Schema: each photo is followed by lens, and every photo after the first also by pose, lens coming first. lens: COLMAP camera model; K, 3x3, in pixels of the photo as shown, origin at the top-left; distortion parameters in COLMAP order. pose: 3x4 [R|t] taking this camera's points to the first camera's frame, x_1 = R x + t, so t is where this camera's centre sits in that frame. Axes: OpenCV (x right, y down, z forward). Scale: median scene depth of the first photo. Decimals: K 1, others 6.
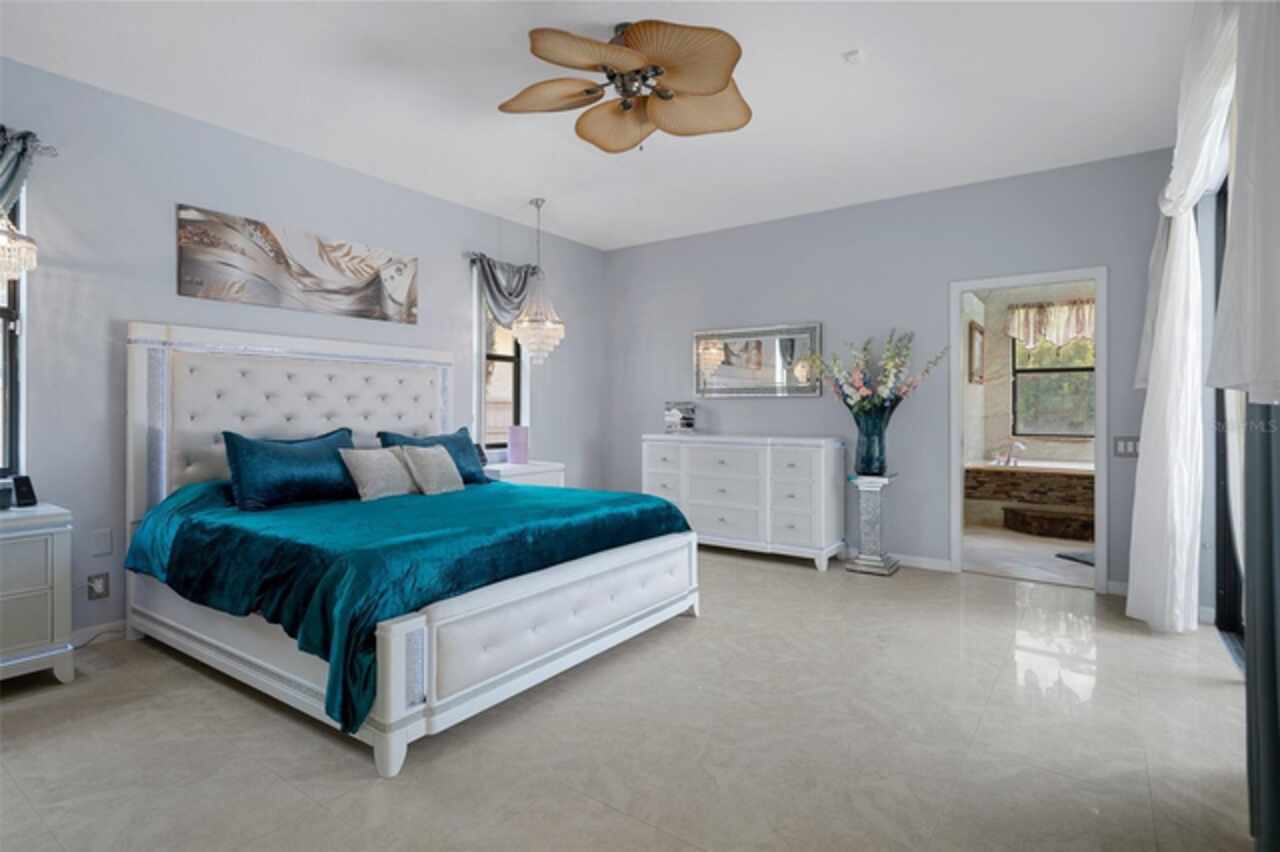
lens RADIAL K [[647.5, 0, 639.5], [0, 647.5, 405.9], [0, 0, 1]] dist [-0.000031, 0.000062]
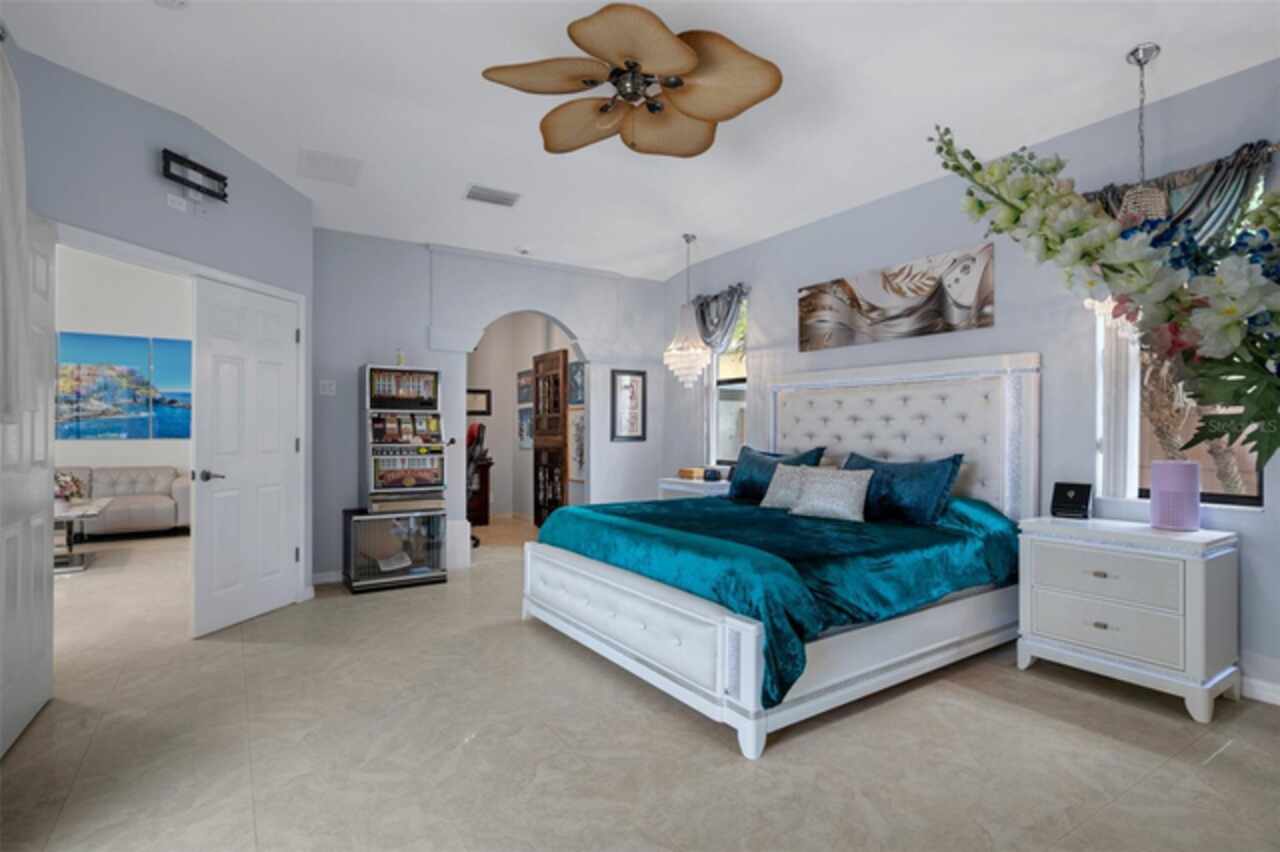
lens RADIAL K [[627.7, 0, 639.0], [0, 627.7, 430.7], [0, 0, 1]] dist [-0.000665, -0.000128]
pose [[-0.358055, -0.001050, -0.933700, 0.617646], [0.002980, 0.999993, -0.002267, 0.005935], [0.933696, -0.003594, -0.358050, 0.989537]]
